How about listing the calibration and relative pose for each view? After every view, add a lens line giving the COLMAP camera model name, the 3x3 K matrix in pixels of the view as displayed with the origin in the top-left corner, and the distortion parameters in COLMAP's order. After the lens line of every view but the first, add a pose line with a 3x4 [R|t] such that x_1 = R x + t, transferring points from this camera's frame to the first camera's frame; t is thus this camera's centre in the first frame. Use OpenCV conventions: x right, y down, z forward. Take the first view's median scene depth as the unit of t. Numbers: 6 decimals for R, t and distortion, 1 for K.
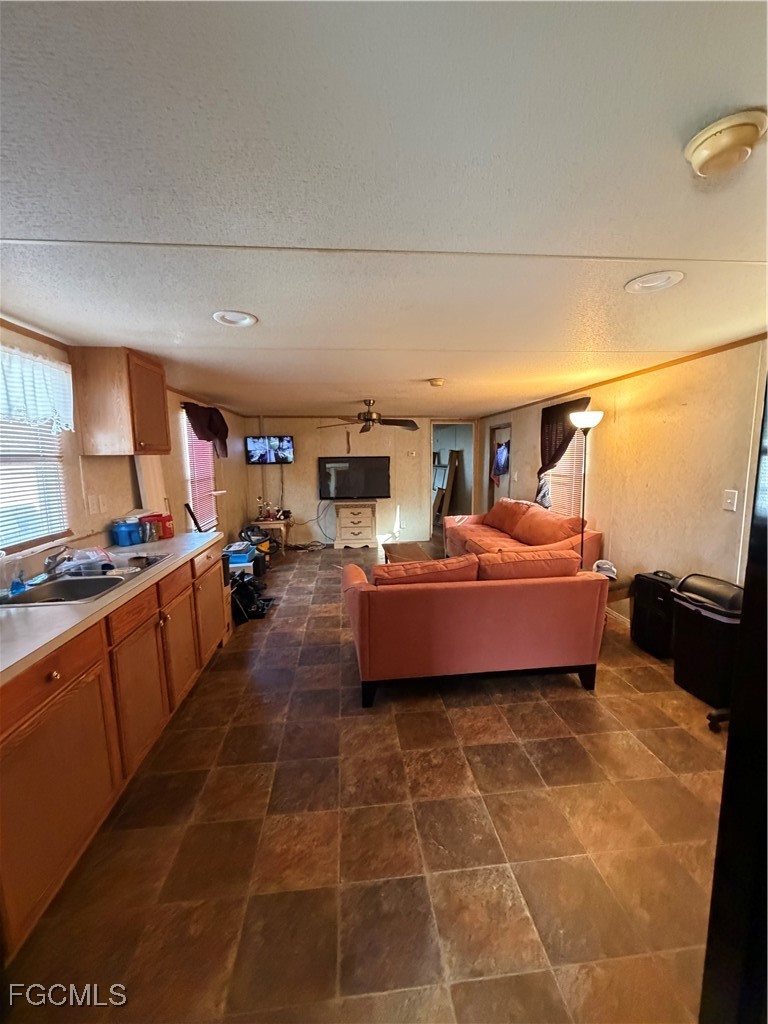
lens RADIAL K [[410.0, 0, 384.0], [0, 410.0, 512.0], [0, 0, 1]] dist [-0.001345, -0.000086]
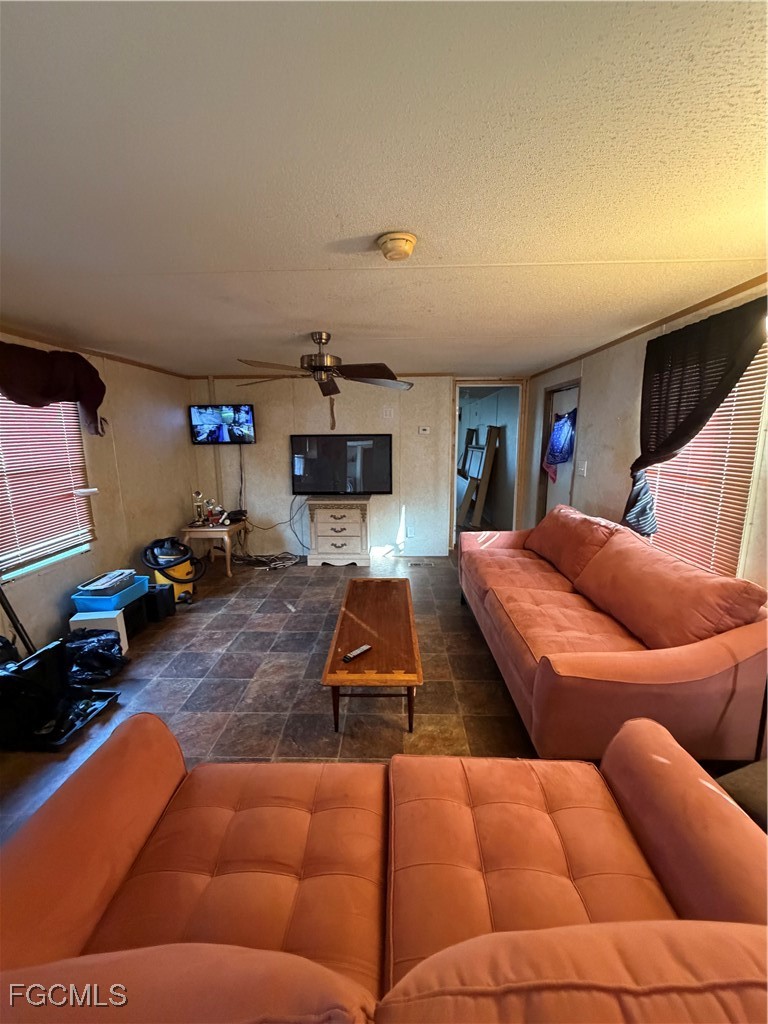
lens RADIAL K [[410.0, 0, 384.0], [0, 410.0, 512.0], [0, 0, 1]] dist [-0.001345, -0.000086]
pose [[0.991945, 0.028087, -0.123516, 0.093467], [-0.021465, 0.998276, 0.054624, -0.044256], [0.124837, -0.051532, 0.990838, 0.322196]]
